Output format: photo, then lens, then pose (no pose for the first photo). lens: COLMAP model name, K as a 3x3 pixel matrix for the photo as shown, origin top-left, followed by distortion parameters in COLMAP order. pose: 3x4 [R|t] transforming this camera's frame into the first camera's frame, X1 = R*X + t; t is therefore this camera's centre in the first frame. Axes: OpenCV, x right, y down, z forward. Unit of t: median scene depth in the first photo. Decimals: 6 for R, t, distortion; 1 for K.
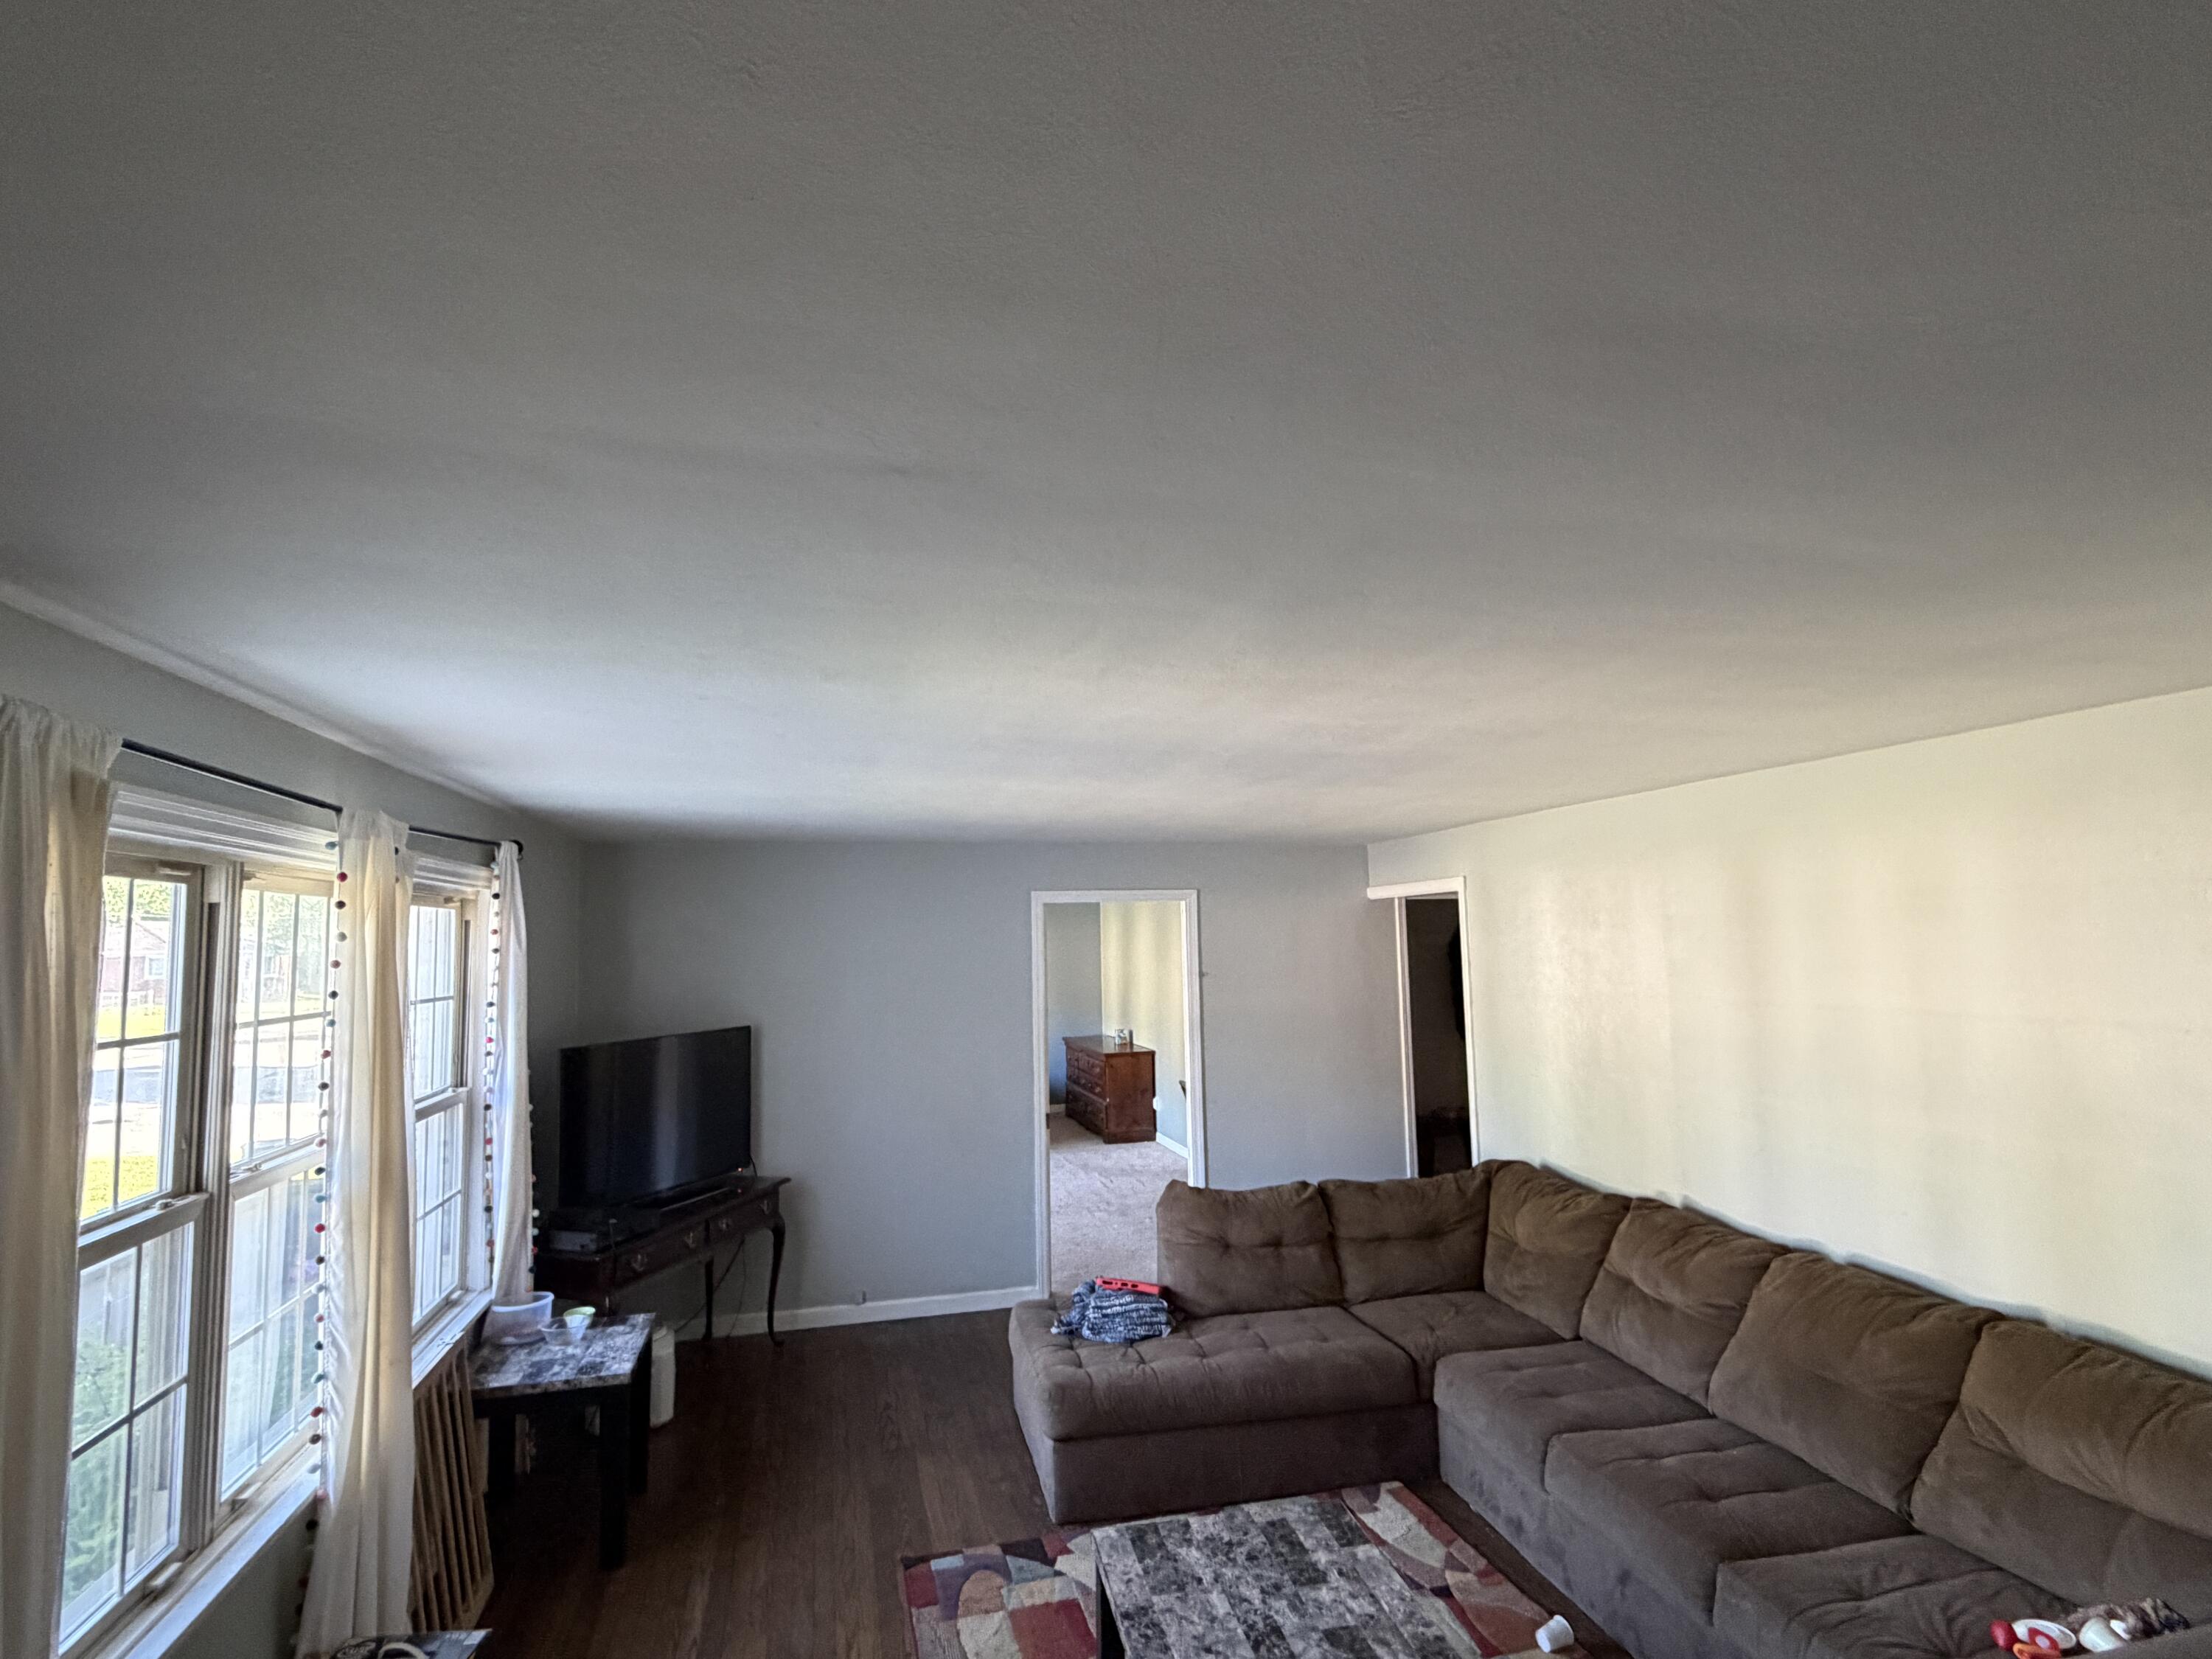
lens RADIAL K [[1123.4, 0, 1101.1], [0, 1123.4, 832.5], [0, 0, 1]] dist [-0.000356, -0.001156]
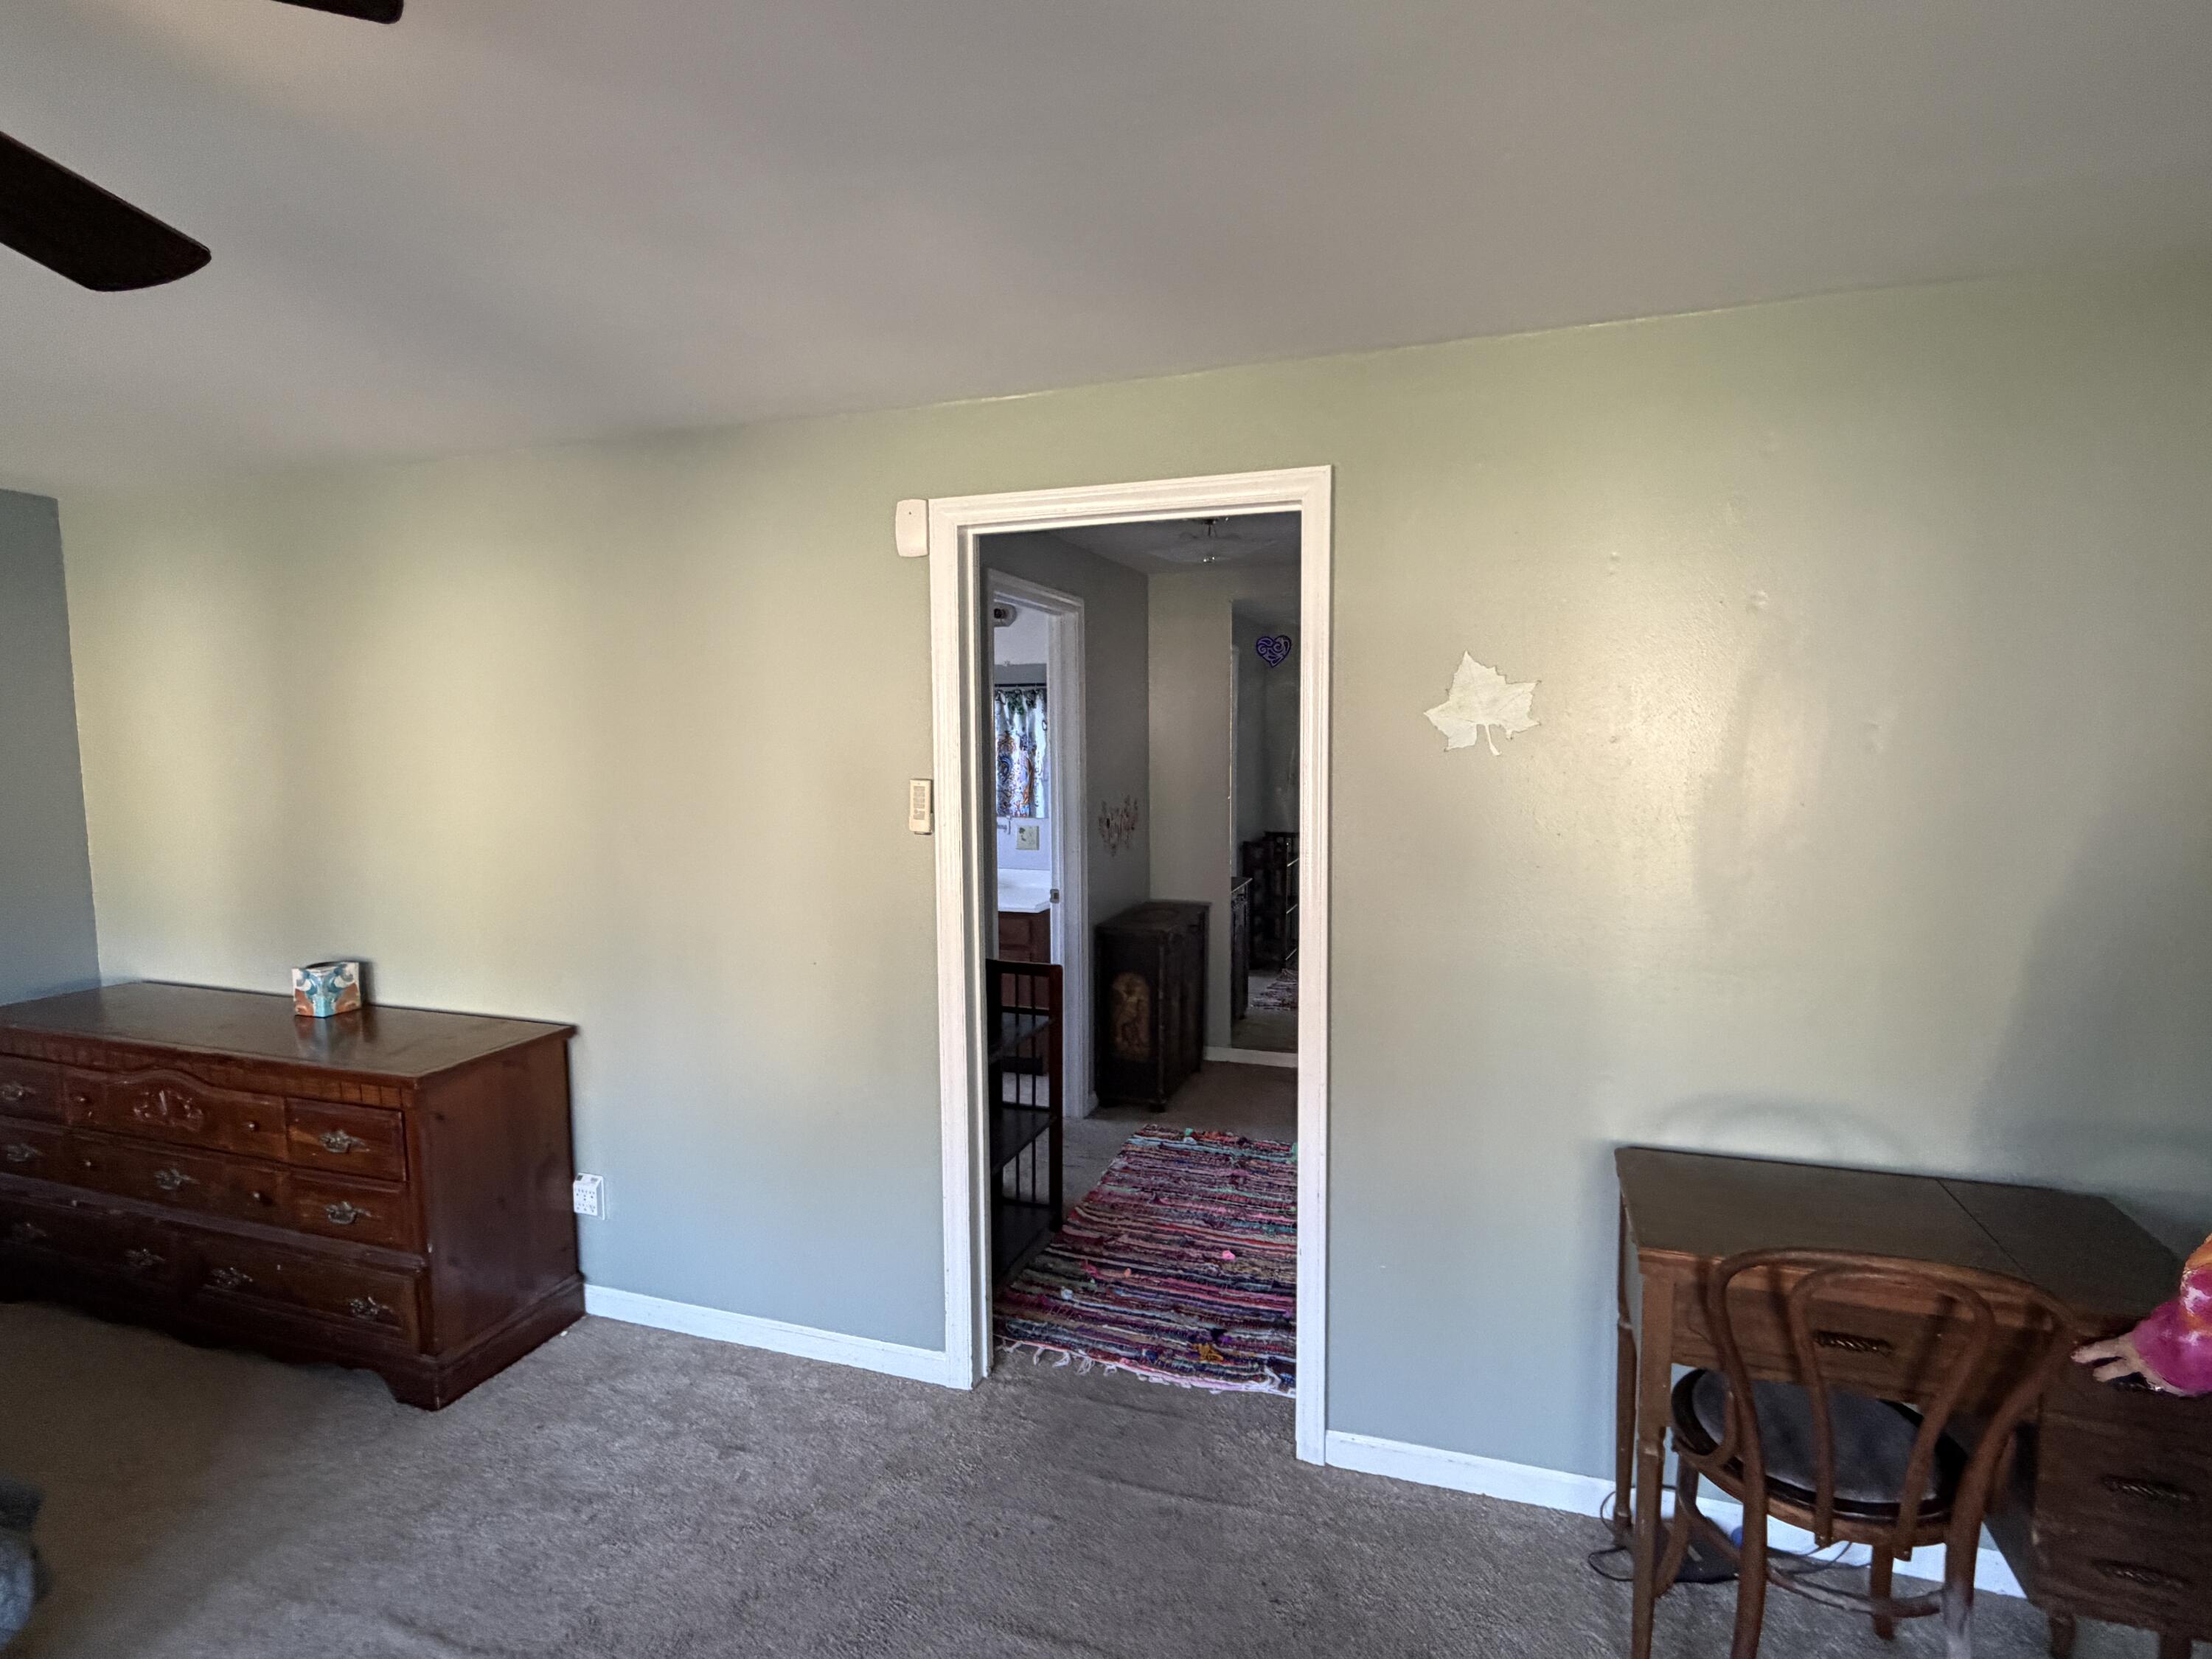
lens RADIAL K [[1109.2, 0, 1101.8], [0, 1109.2, 839.1], [0, 0, 1]] dist [-0.003453, -0.000746]
pose [[0.544267, -0.059053, 0.836831, -0.115785], [-0.083583, 0.988739, 0.124134, 0.100085], [-0.834738, -0.137507, 0.533202, 0.741017]]
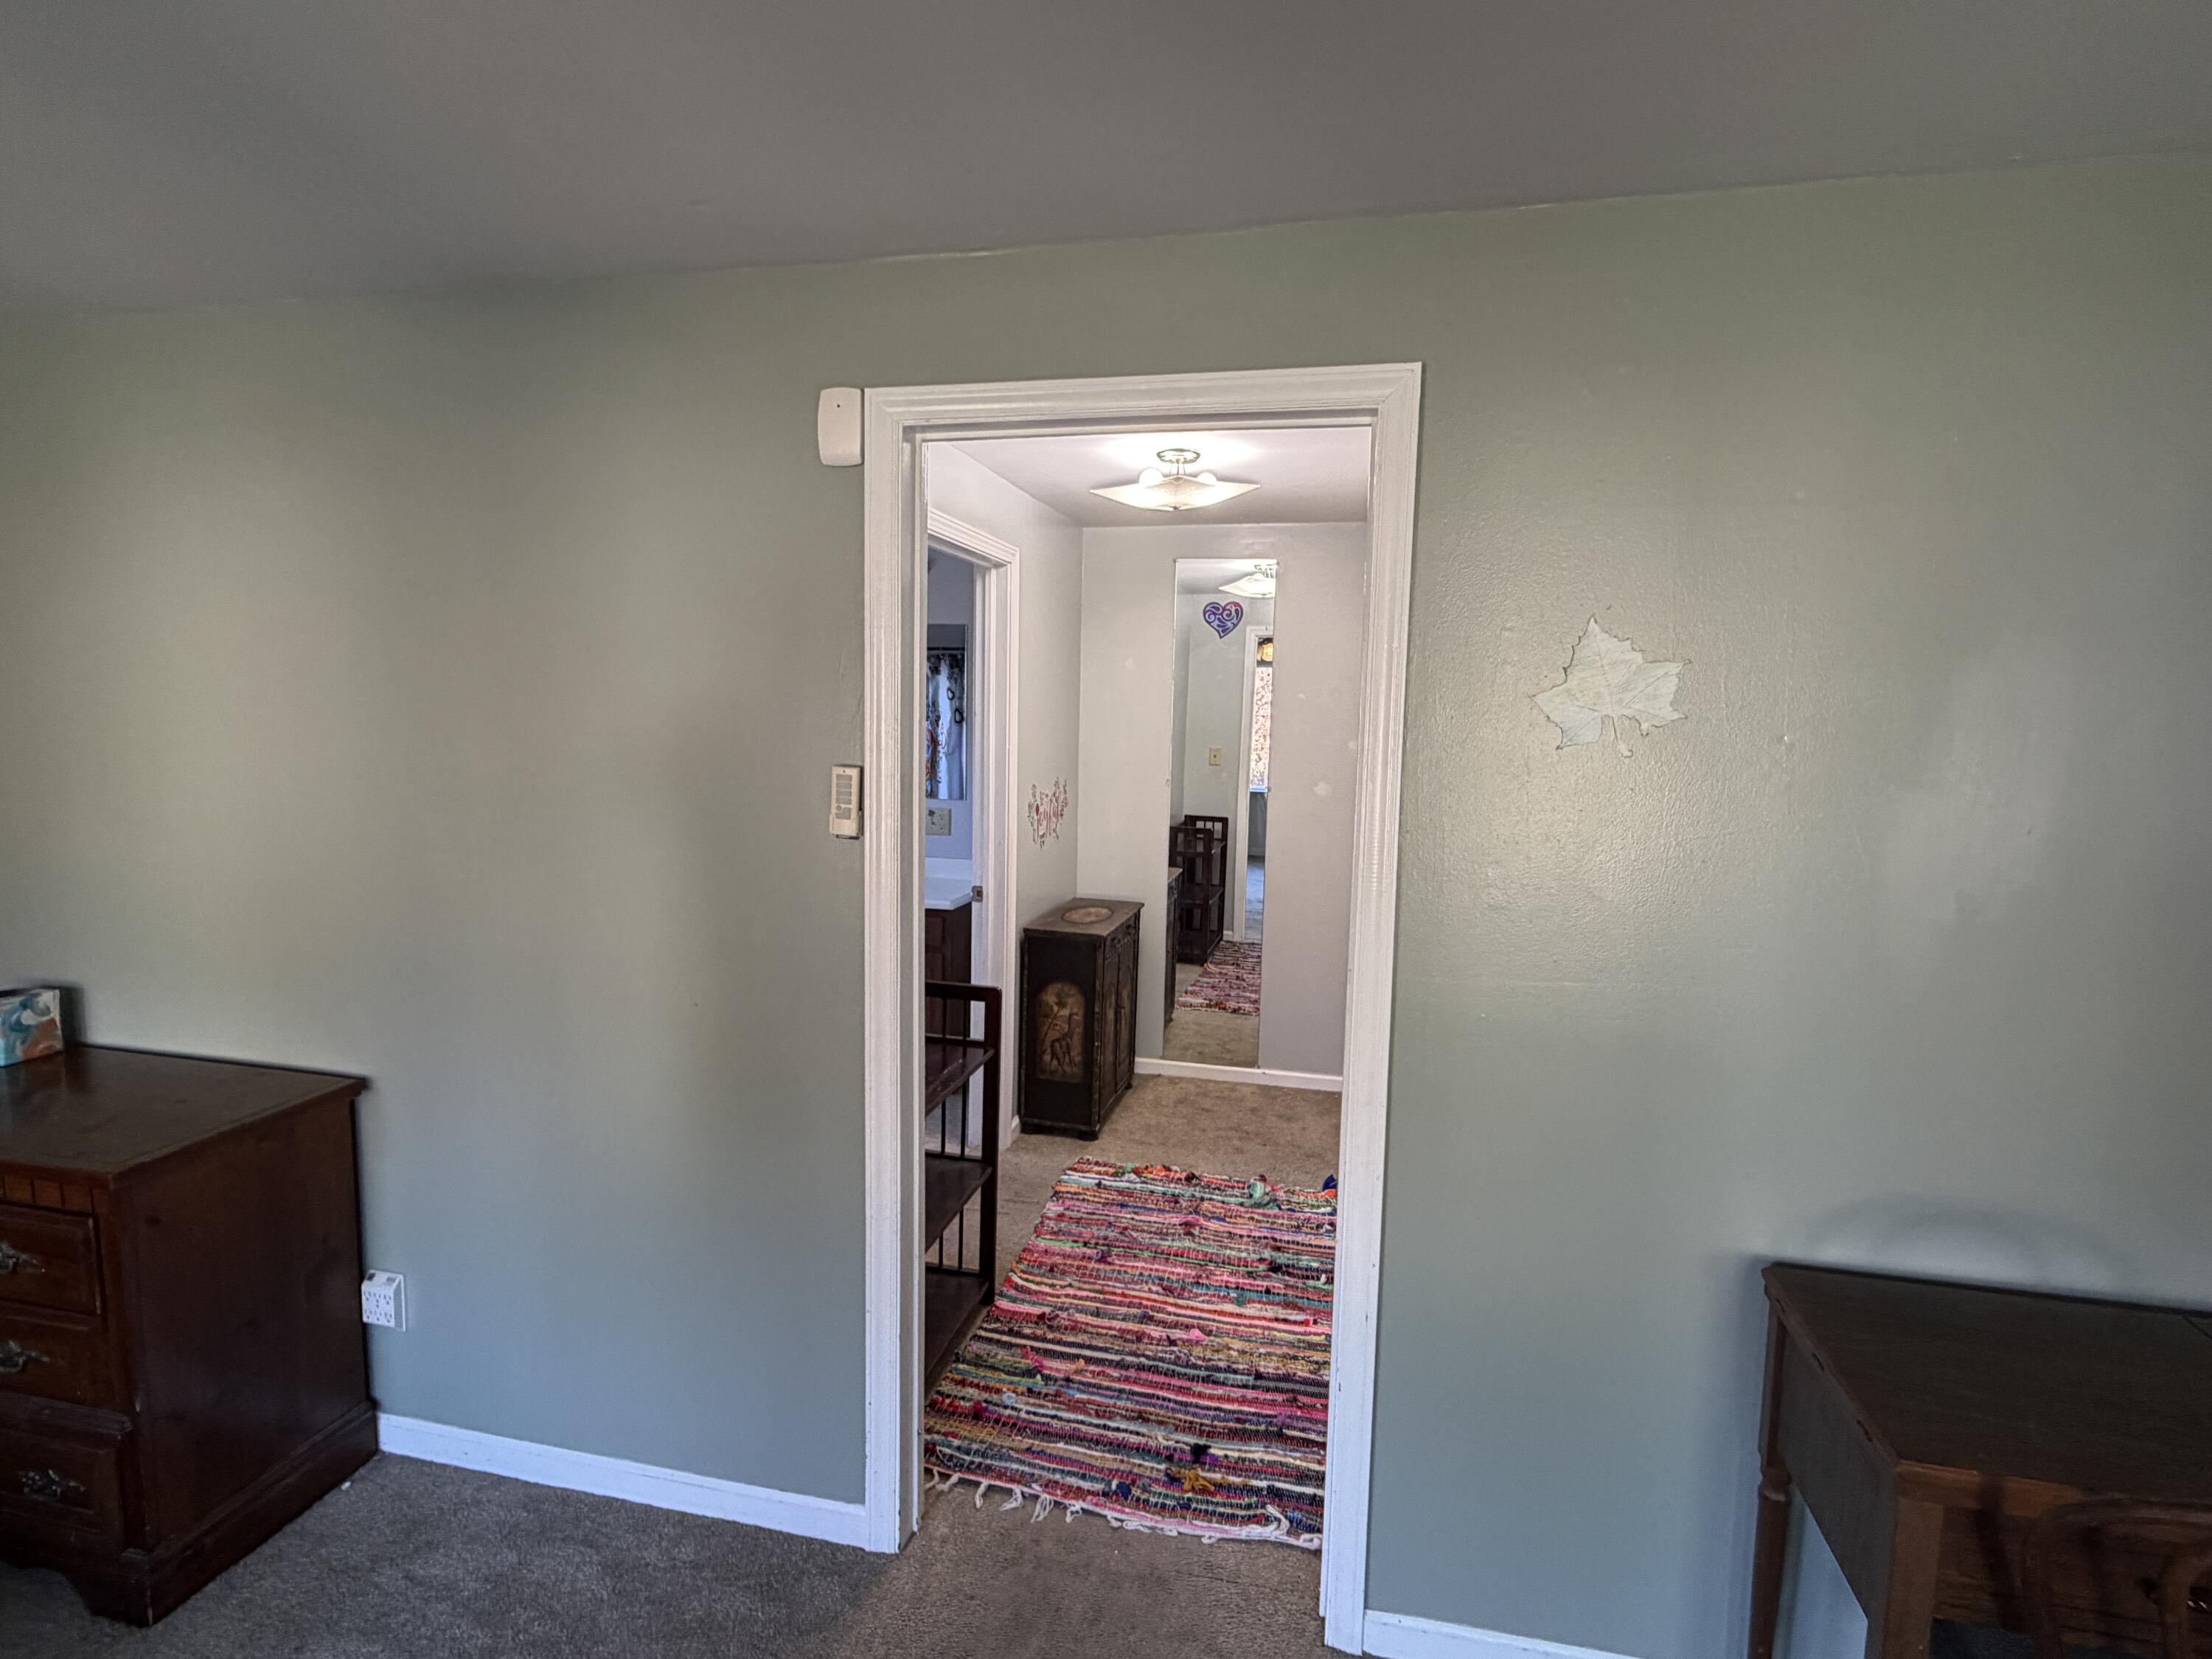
lens RADIAL K [[1123.4, 0, 1101.1], [0, 1123.4, 832.5], [0, 0, 1]] dist [-0.000356, -0.001156]
pose [[0.456327, -0.066076, 0.887355, -0.078311], [-0.114451, 0.984597, 0.132175, 0.102292], [-0.882421, -0.161874, 0.441735, 0.785833]]
